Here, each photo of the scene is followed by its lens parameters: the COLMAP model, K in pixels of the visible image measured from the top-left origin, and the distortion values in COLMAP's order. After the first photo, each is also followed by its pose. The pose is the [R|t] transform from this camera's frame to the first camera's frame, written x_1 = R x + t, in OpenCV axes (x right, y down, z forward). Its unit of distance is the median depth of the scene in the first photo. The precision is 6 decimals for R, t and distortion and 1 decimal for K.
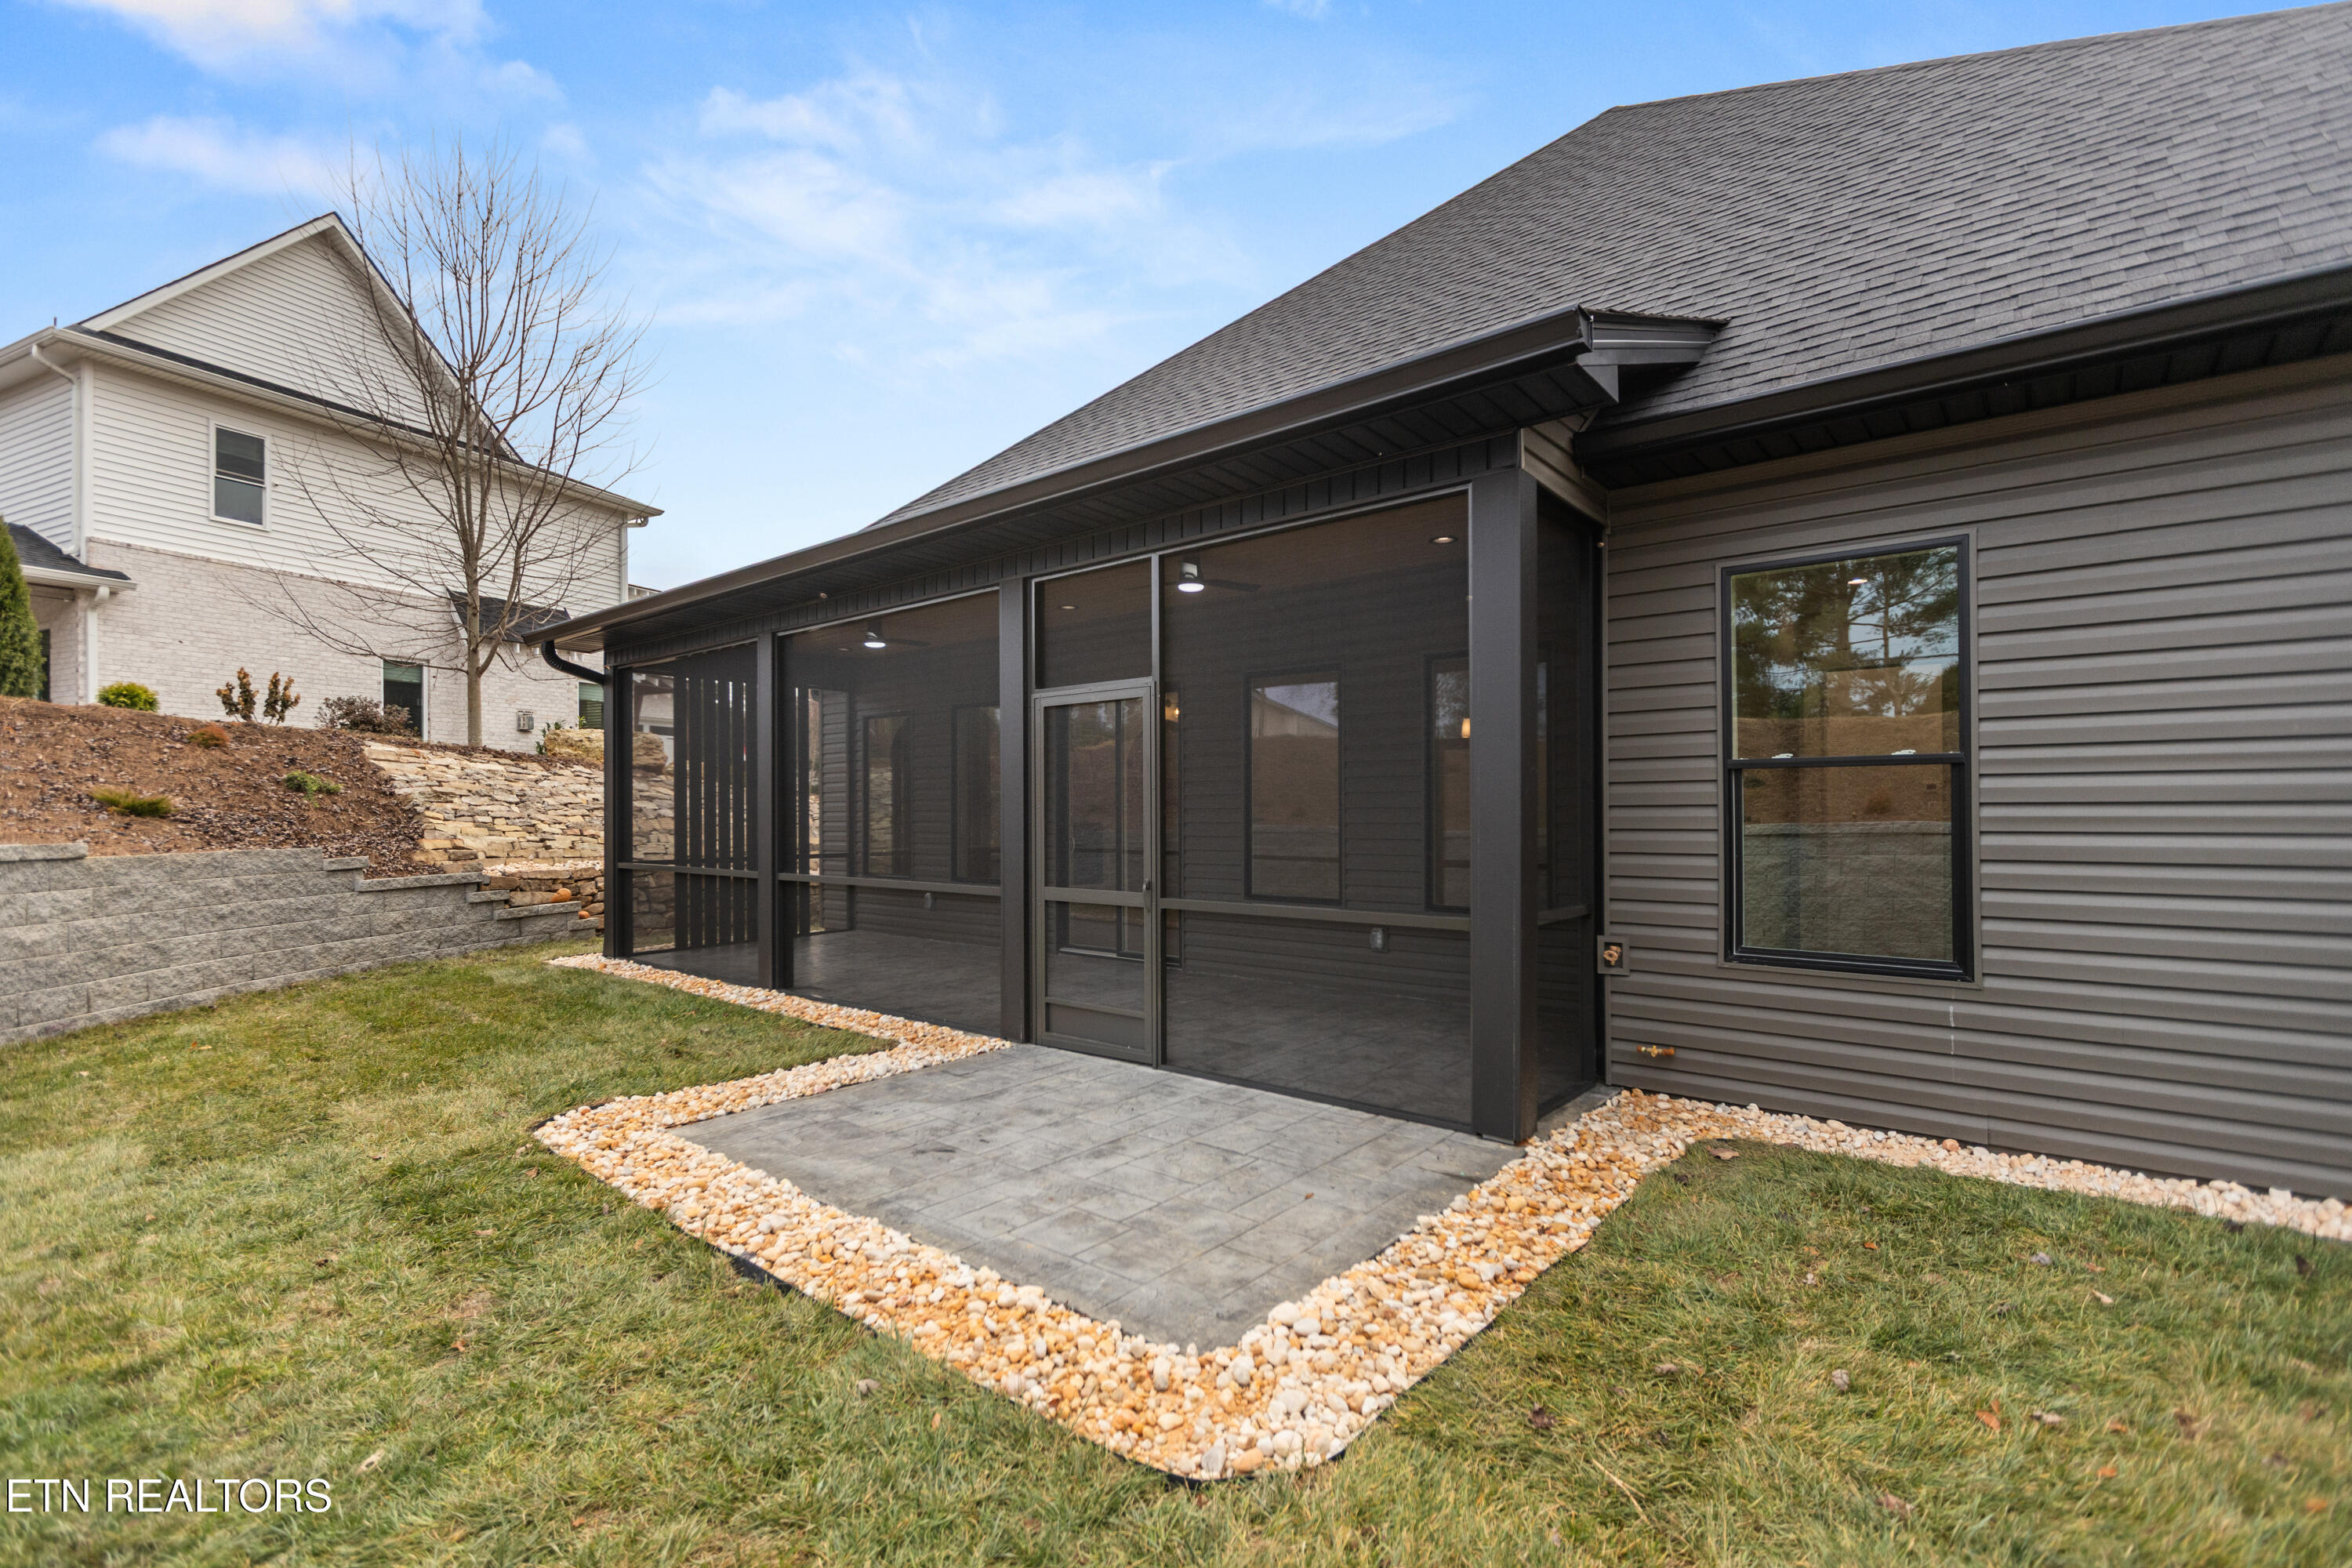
lens RADIAL K [[1047.4, 0, 1155.7], [0, 1047.4, 777.4], [0, 0, 1]] dist [0.000262, 0.000054]
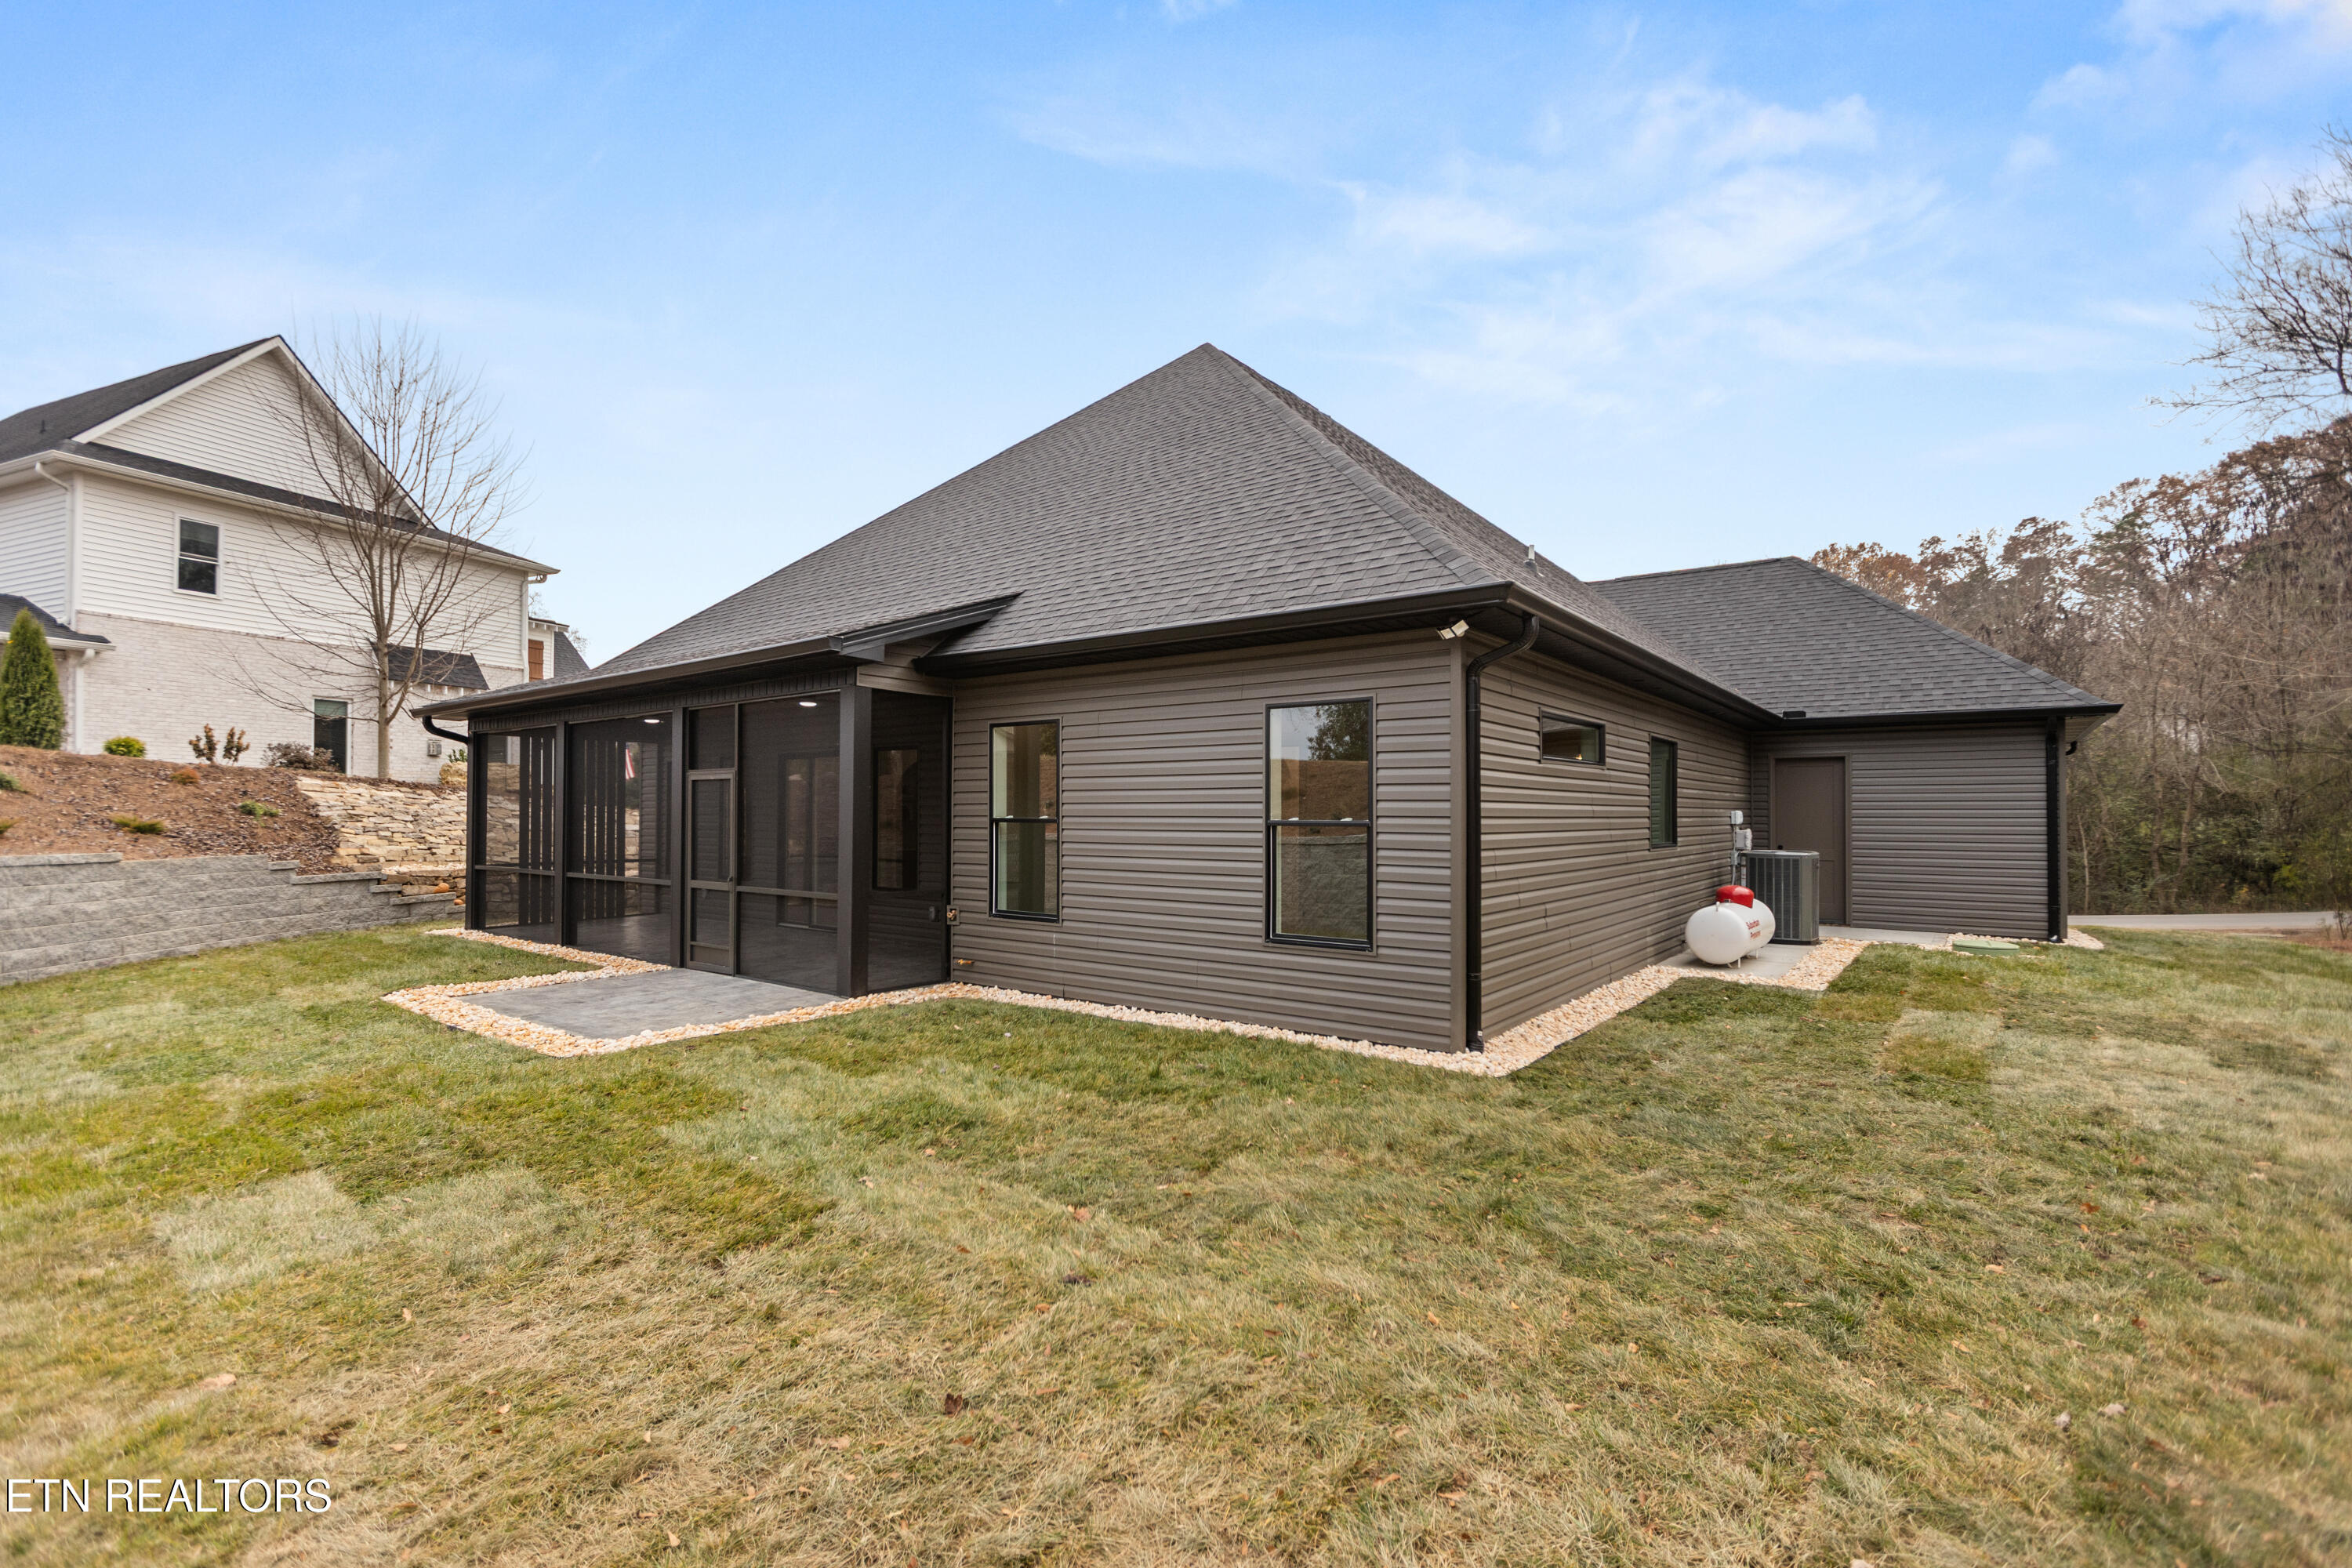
lens RADIAL K [[1053.0, 0, 1175.0], [0, 1053.0, 768.6], [0, 0, 1]] dist [-0.002091, 0.000025]
pose [[0.998755, 0.007895, 0.049251, 0.352684], [-0.007391, 0.999919, -0.010394, -0.041312], [-0.049329, 0.010017, 0.998732, -0.469631]]
